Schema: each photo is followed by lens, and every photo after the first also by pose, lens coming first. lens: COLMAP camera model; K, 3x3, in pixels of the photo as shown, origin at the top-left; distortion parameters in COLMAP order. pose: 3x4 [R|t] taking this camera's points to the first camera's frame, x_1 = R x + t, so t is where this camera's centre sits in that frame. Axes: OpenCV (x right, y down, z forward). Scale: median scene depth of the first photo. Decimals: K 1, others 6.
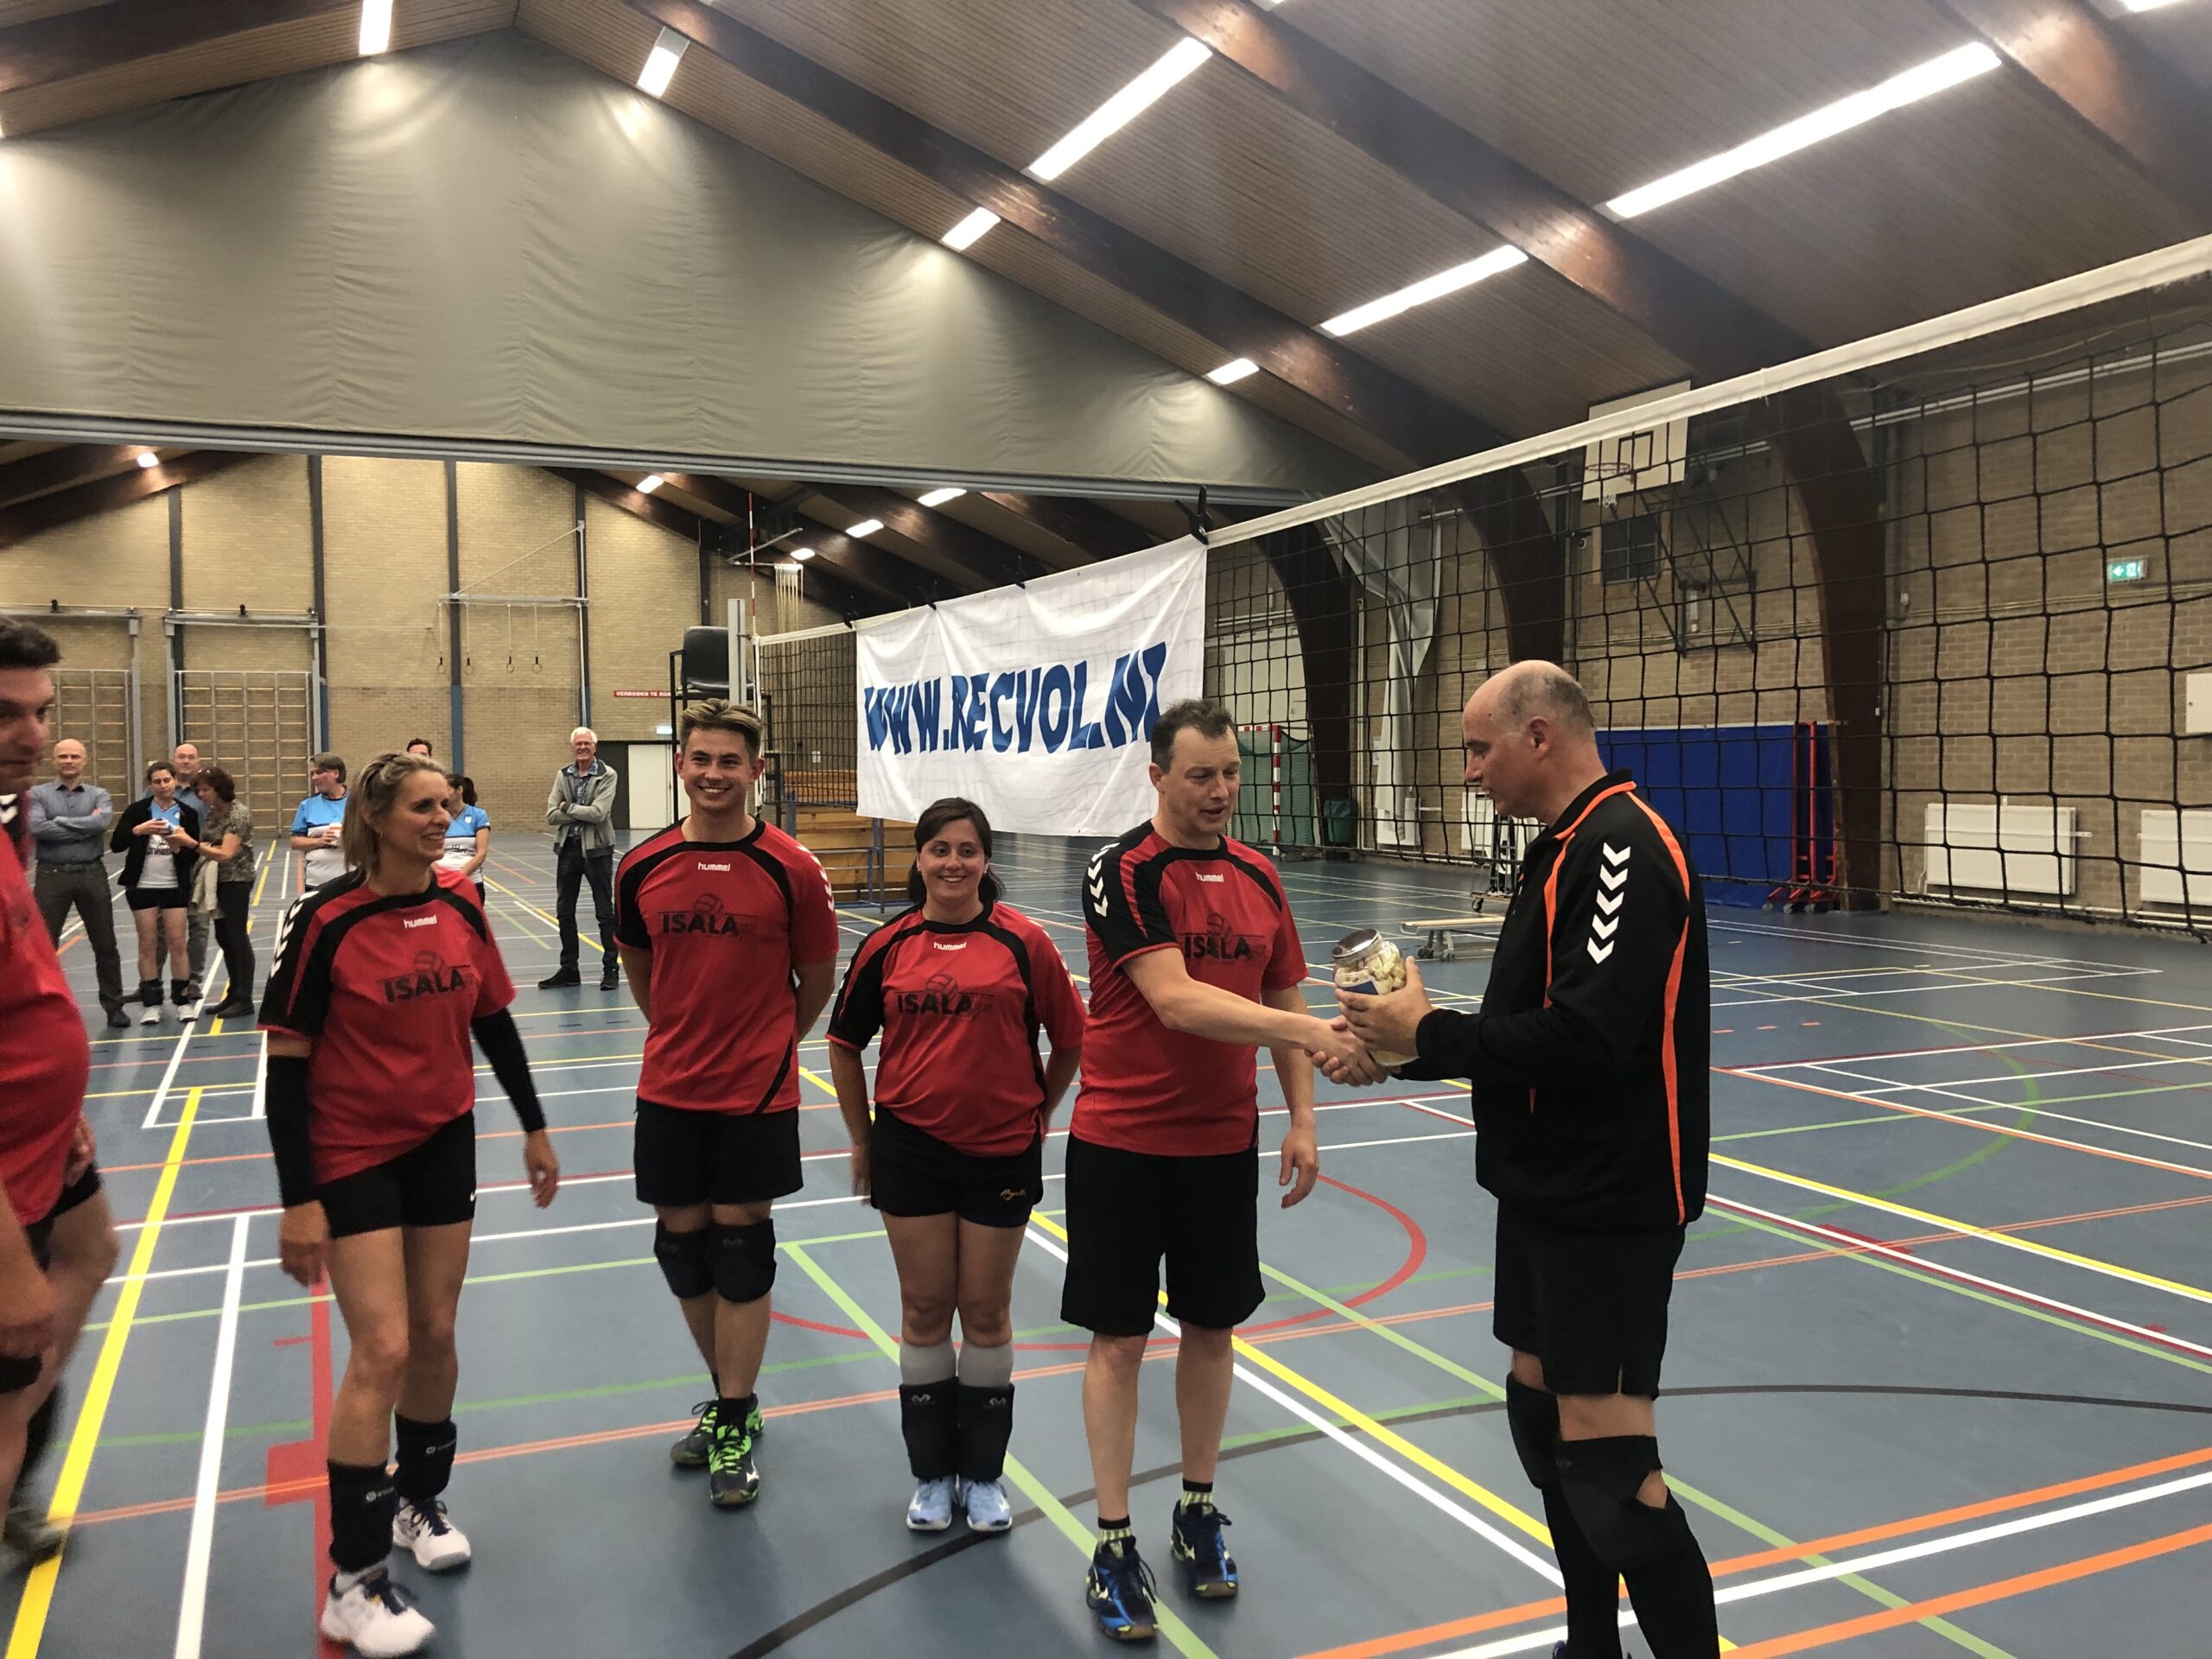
lens RADIAL K [[1809.0, 0, 1070.9], [0, 1809.0, 796.6], [0, 0, 1]] dist [0.070327, -0.137471]
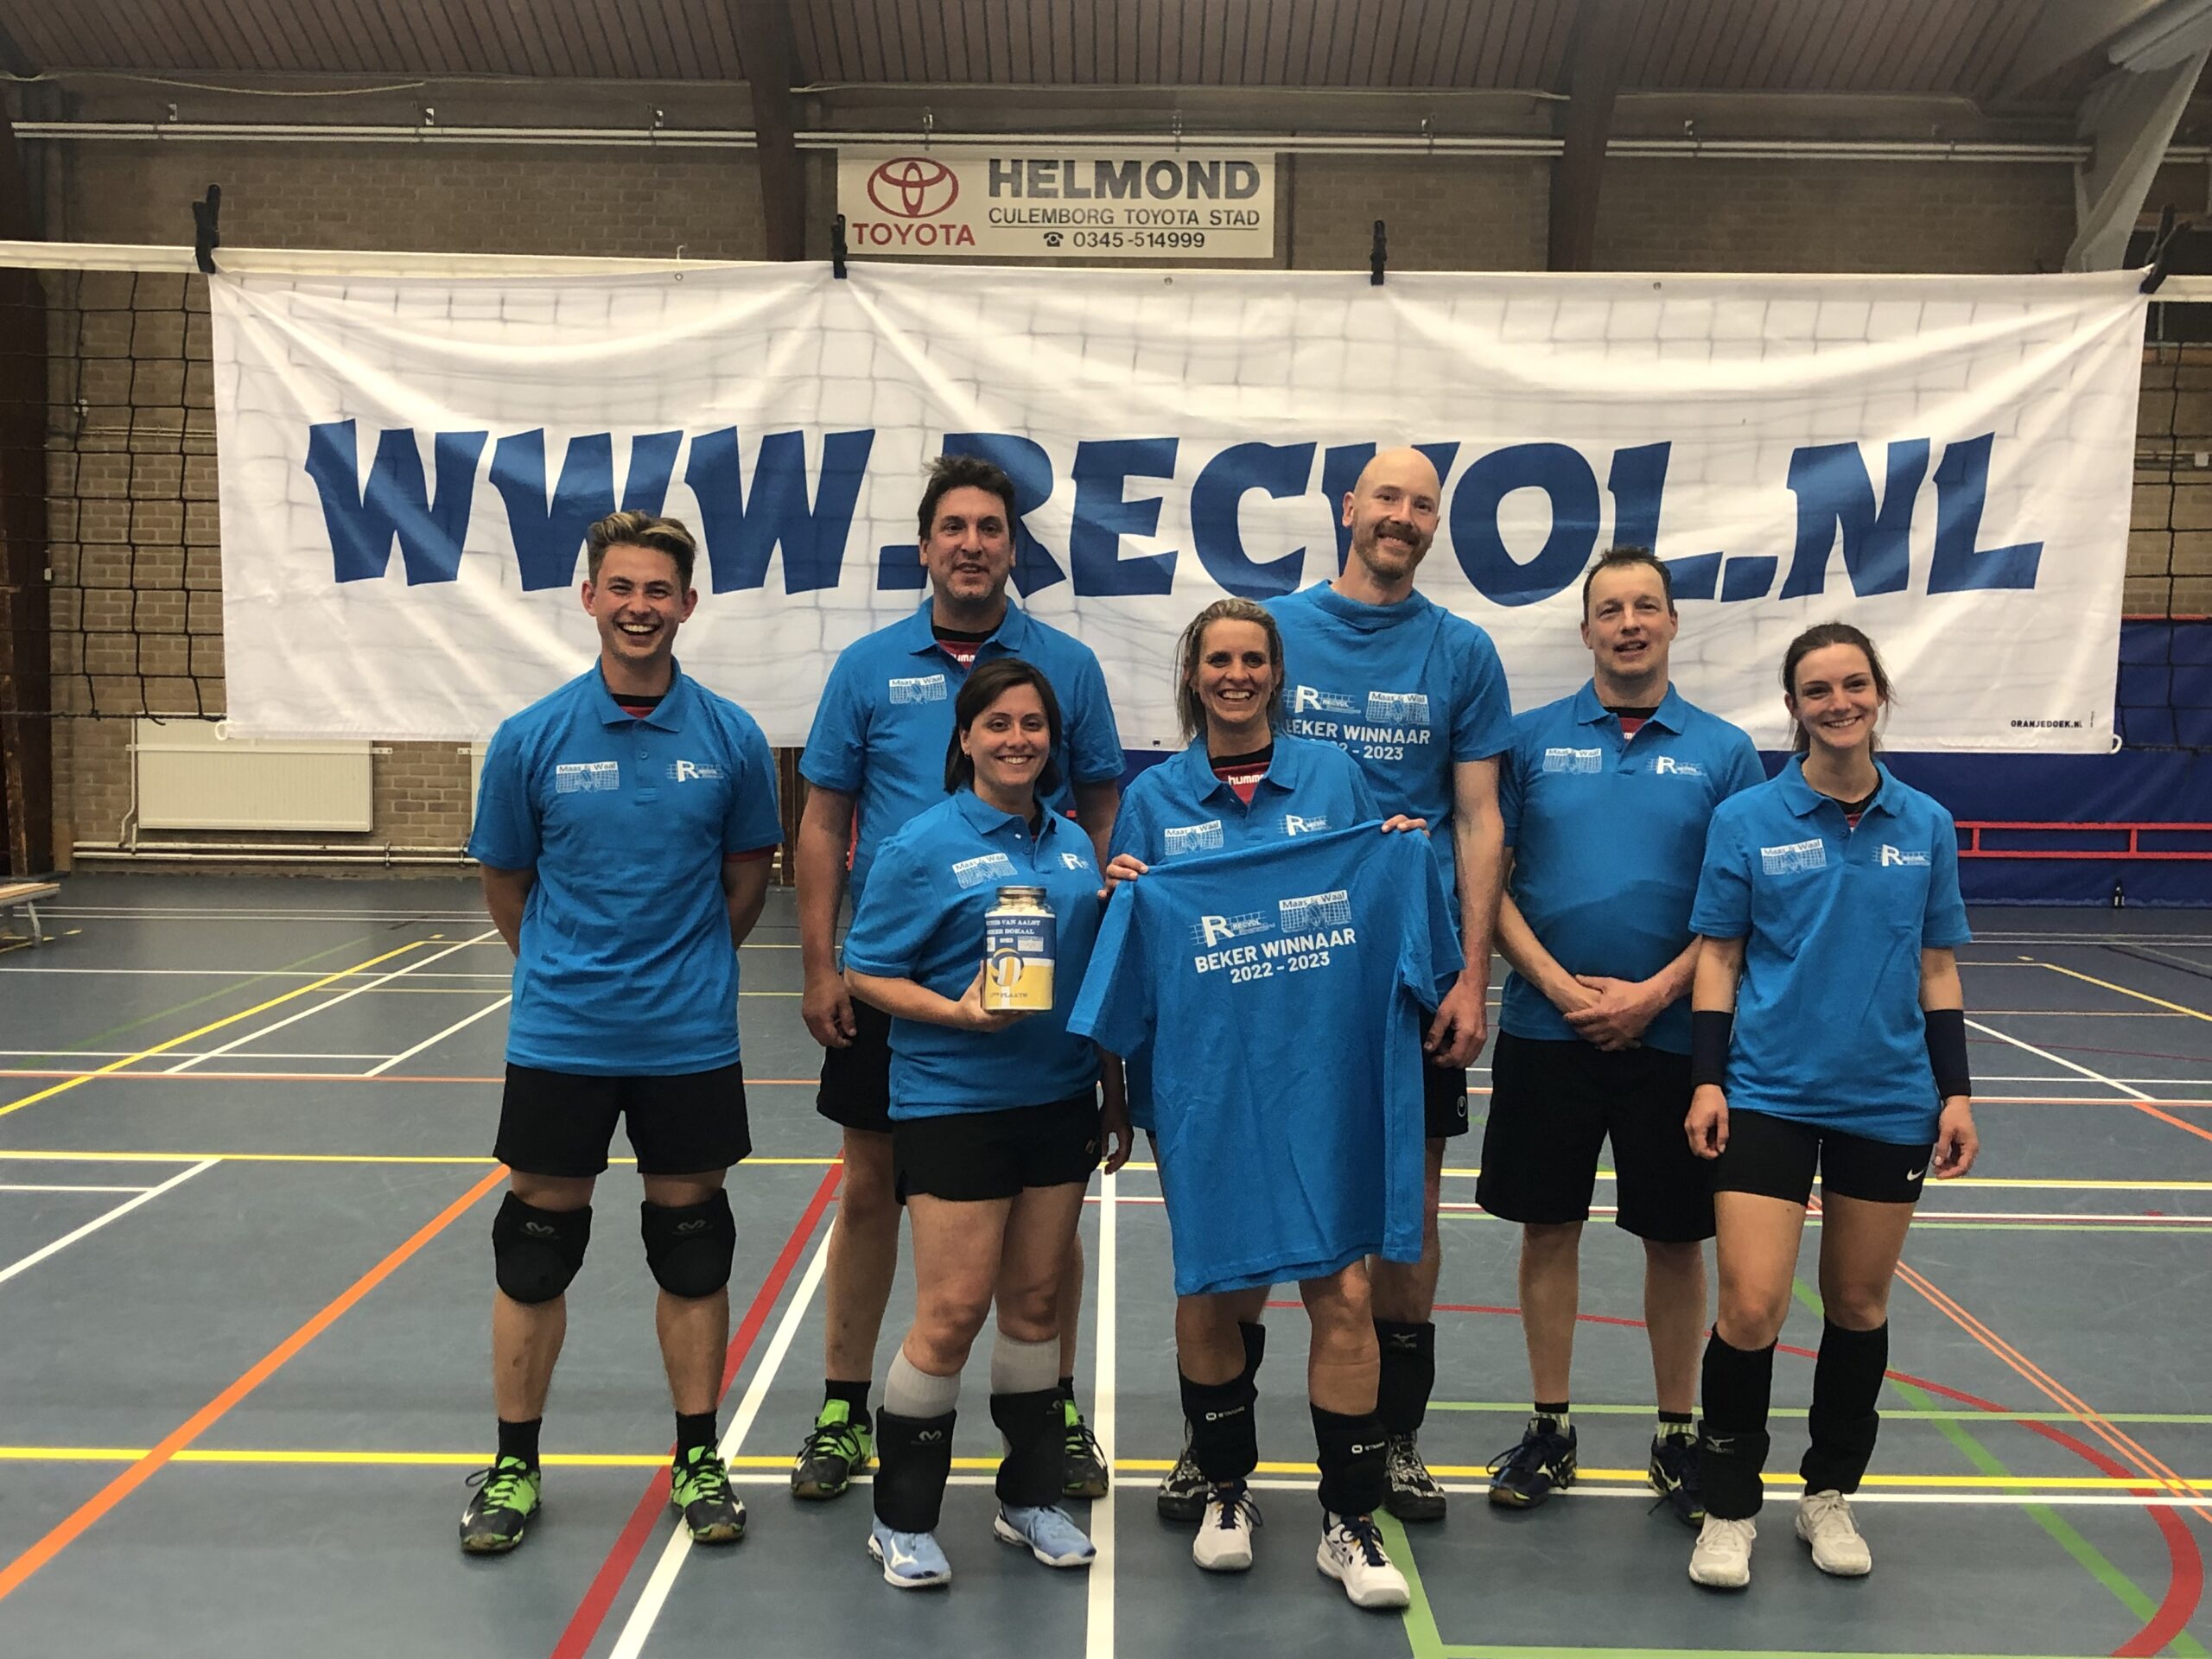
lens RADIAL K [[2518.6, 0, 1102.7], [0, 2518.6, 839.8], [0, 0, 1]] dist [0.054584, -0.127164]
pose [[0.394701, -0.051250, 0.917379, -0.242080], [0.003776, 0.998525, 0.054159, 0.001369], [-0.918802, -0.017913, 0.394313, 0.260828]]
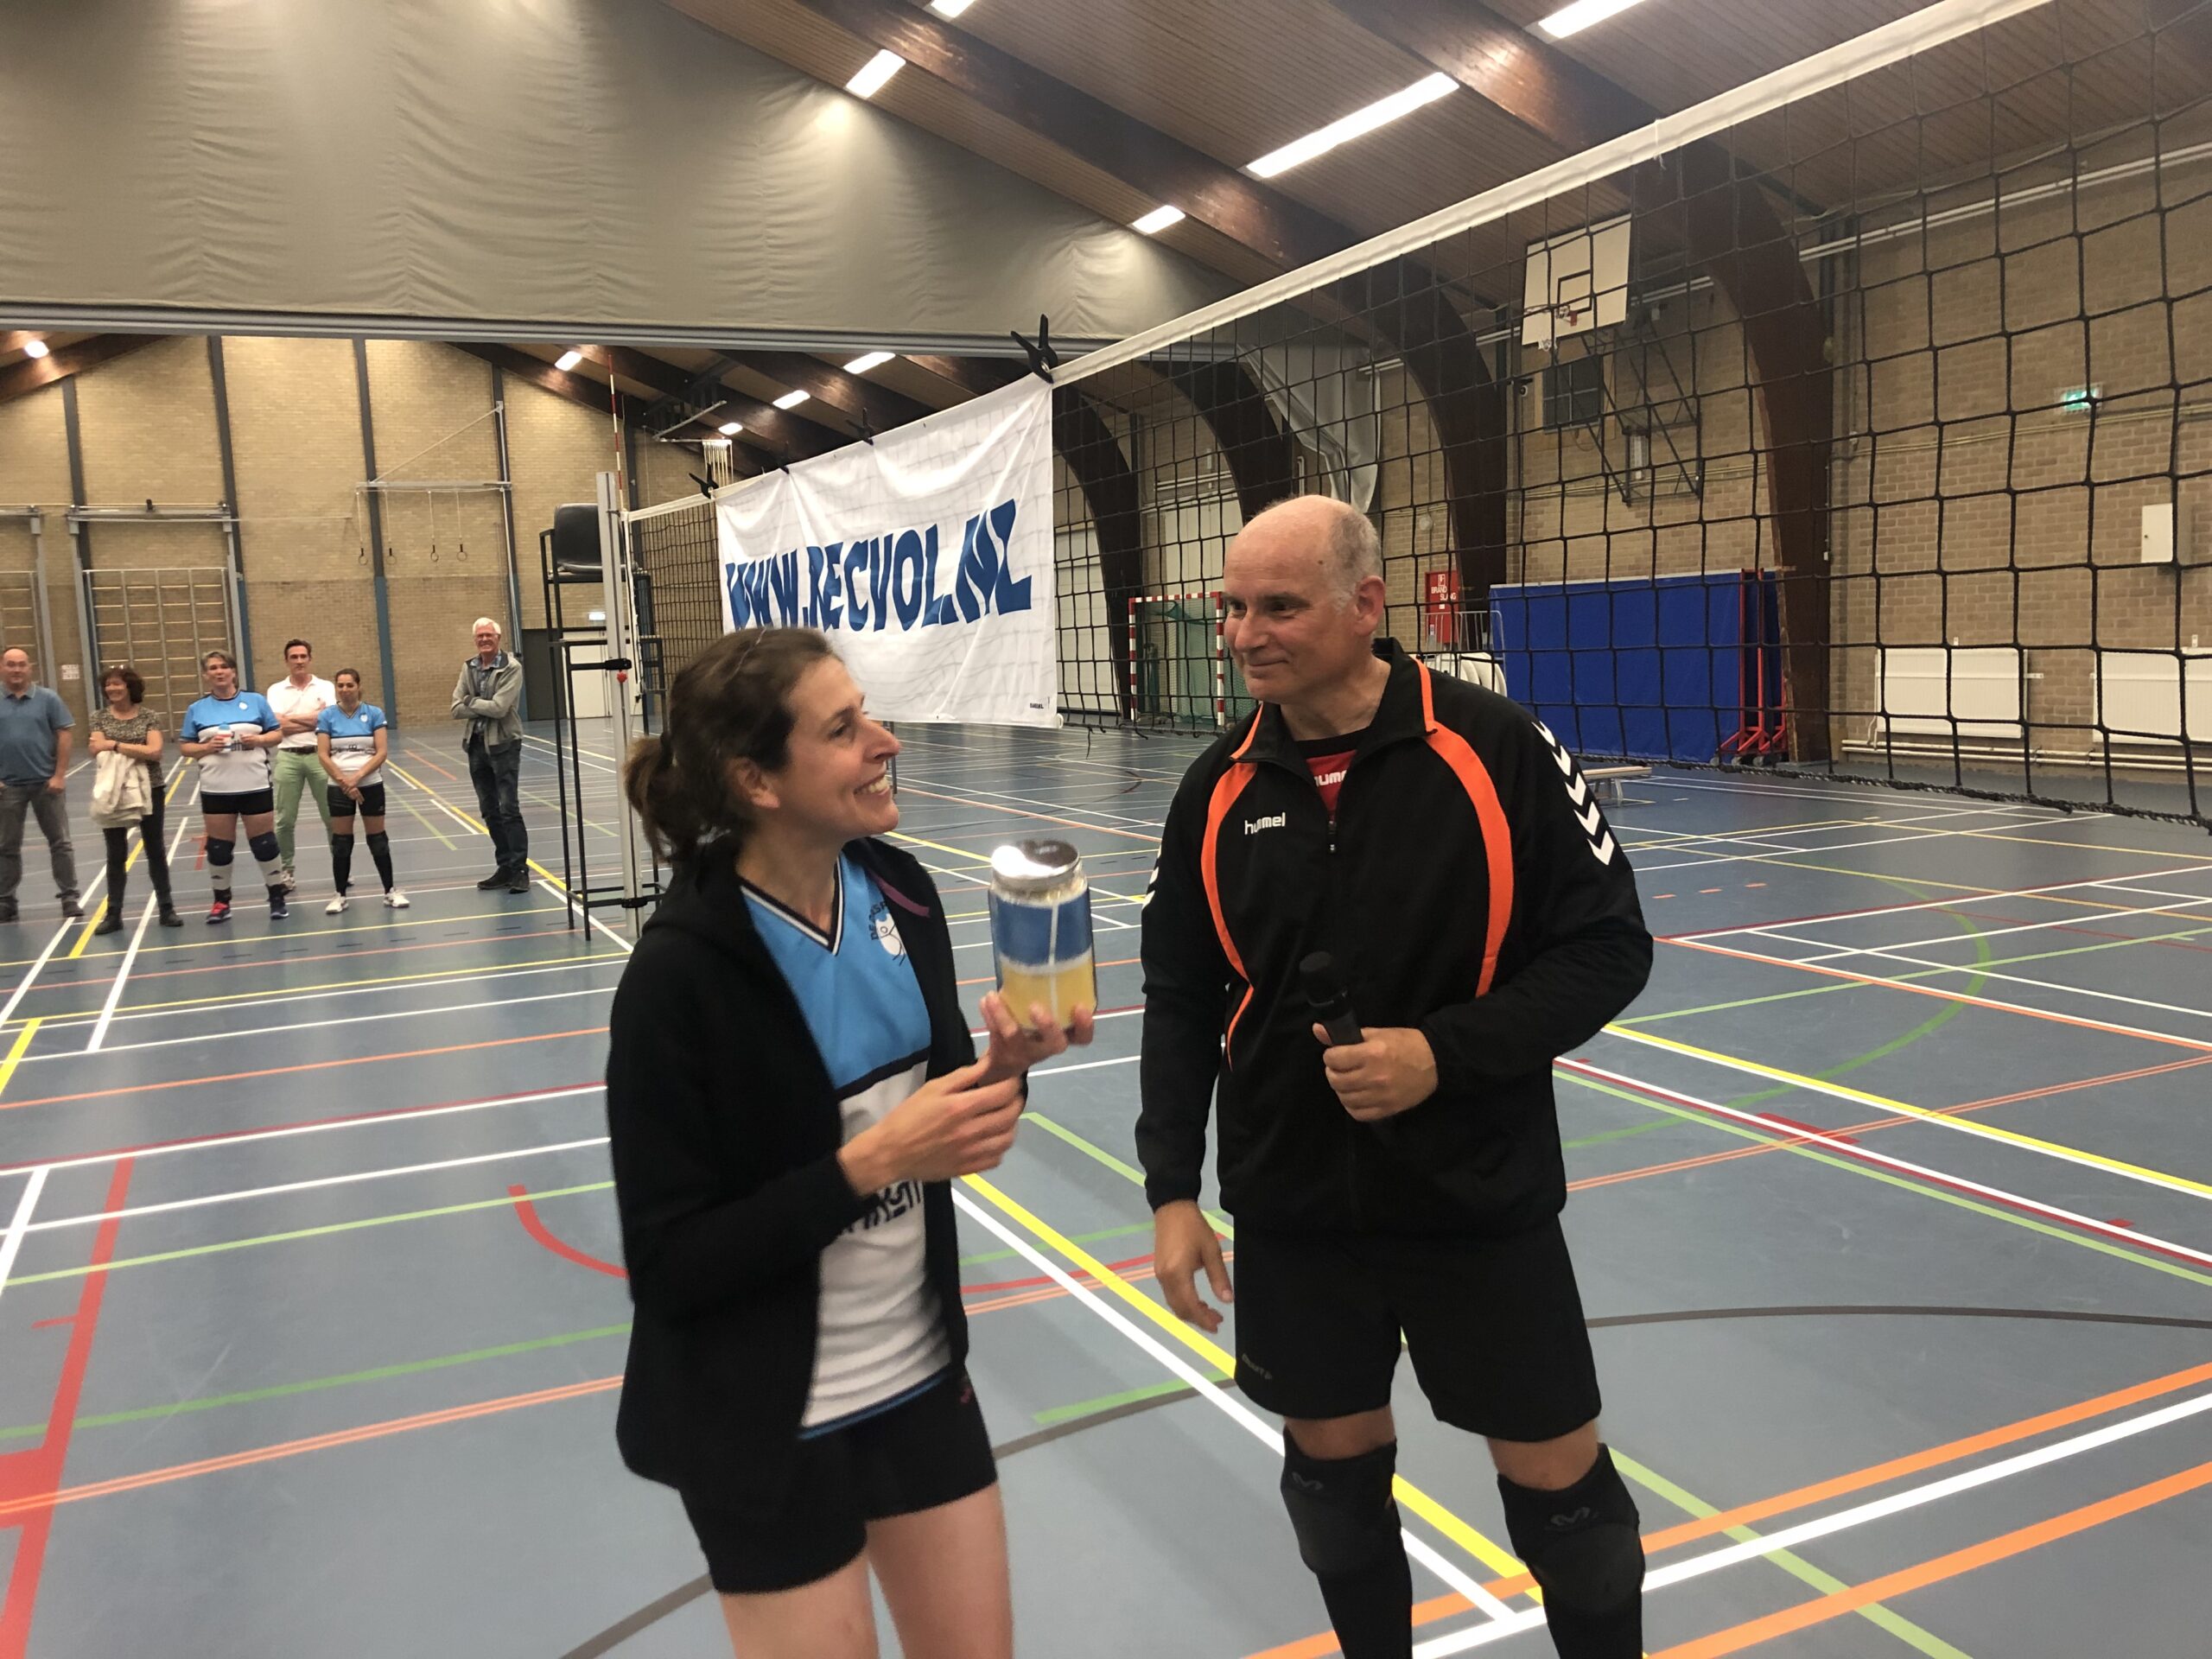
lens RADIAL K [[1812.1, 0, 1077.4], [0, 1812.1, 798.4], [0, 0, 1]] dist [0.012293, 0.013459]
pose [[0.999132, -0.035103, 0.022442, 0.016207], [0.033409, 0.996856, 0.071846, -0.000851], [-0.024894, -0.071034, 0.997163, 0.032020]]
